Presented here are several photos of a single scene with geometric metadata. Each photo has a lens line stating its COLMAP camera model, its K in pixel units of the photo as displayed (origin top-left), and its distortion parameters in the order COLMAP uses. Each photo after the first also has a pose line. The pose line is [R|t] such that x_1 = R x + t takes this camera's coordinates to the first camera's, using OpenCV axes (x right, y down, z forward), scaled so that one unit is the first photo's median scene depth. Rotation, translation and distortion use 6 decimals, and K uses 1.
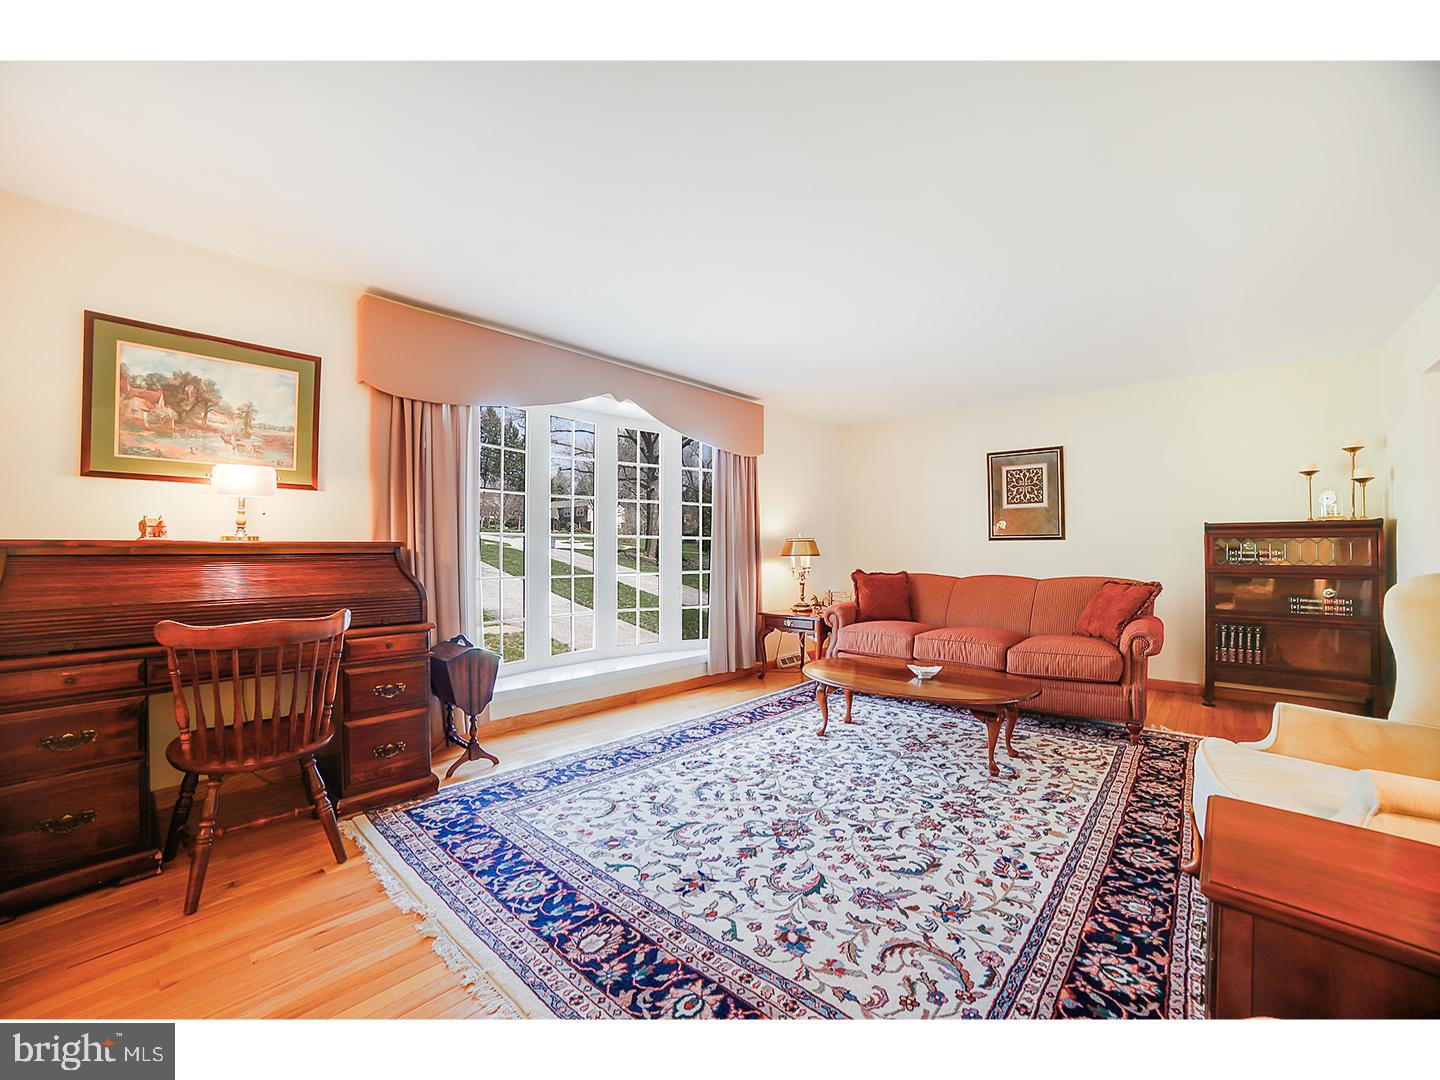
lens RADIAL K [[598.2, 0, 709.8], [0, 598.2, 546.6], [0, 0, 1]] dist [-0.103186, 0.033460]
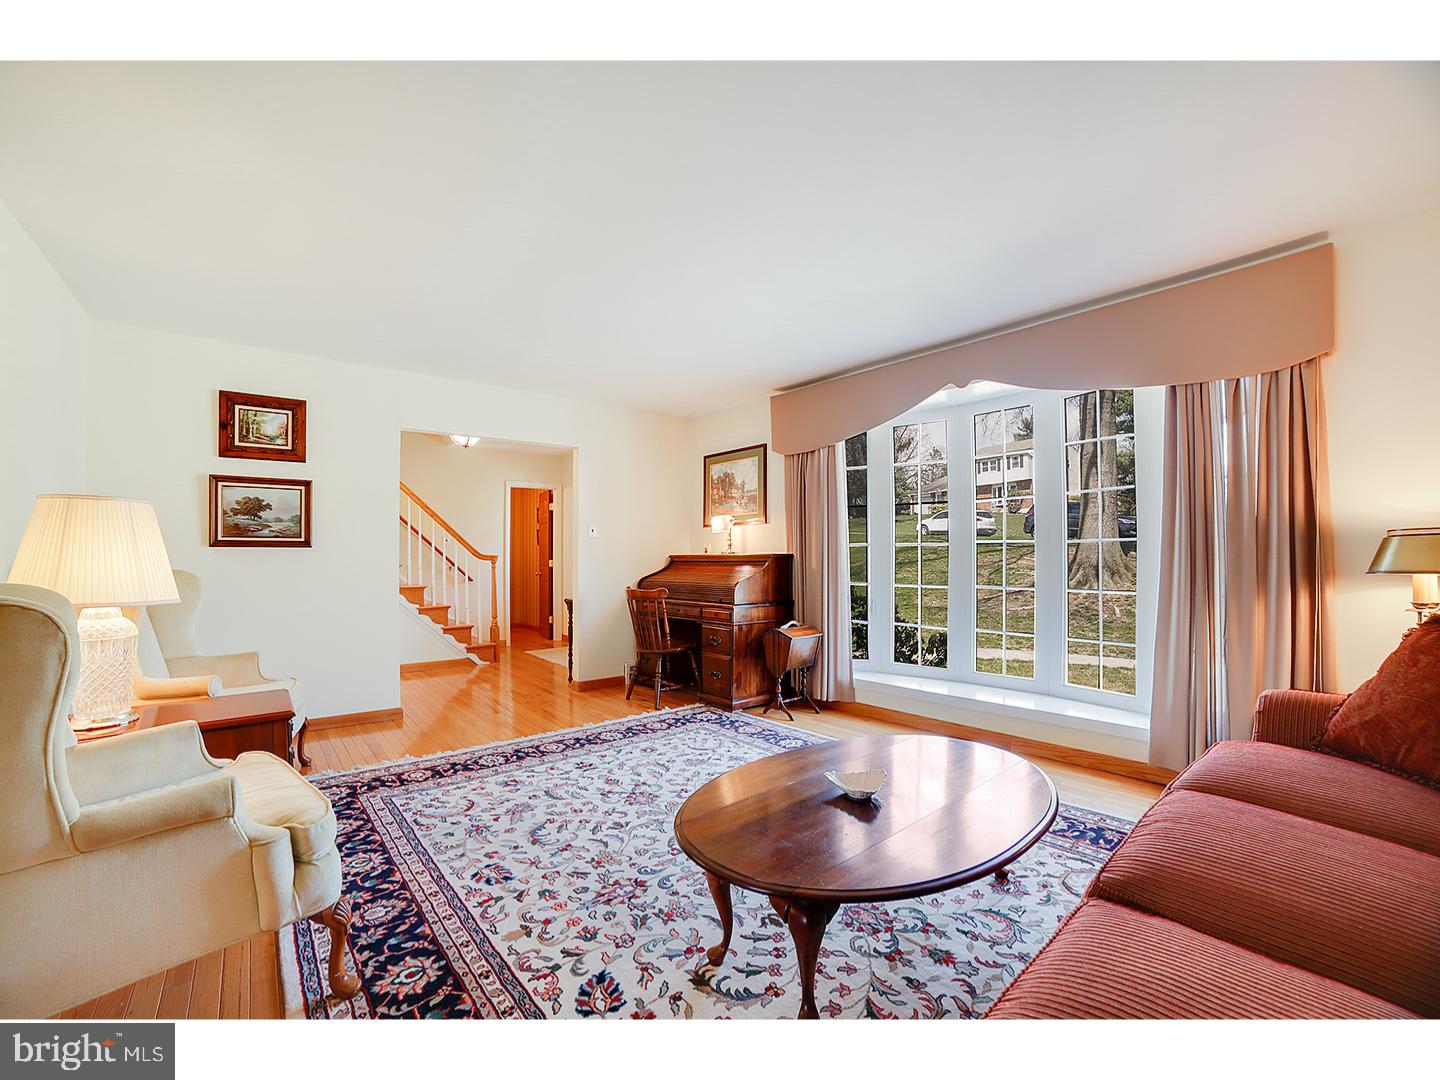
lens RADIAL K [[598.2, 0, 709.8], [0, 598.2, 546.6], [0, 0, 1]] dist [-0.103186, 0.033460]
pose [[-0.151669, -0.022815, -0.988168, 1.479467], [0.007585, 0.999677, -0.024245, 0.016872], [0.988402, -0.011172, -0.151447, 1.531995]]
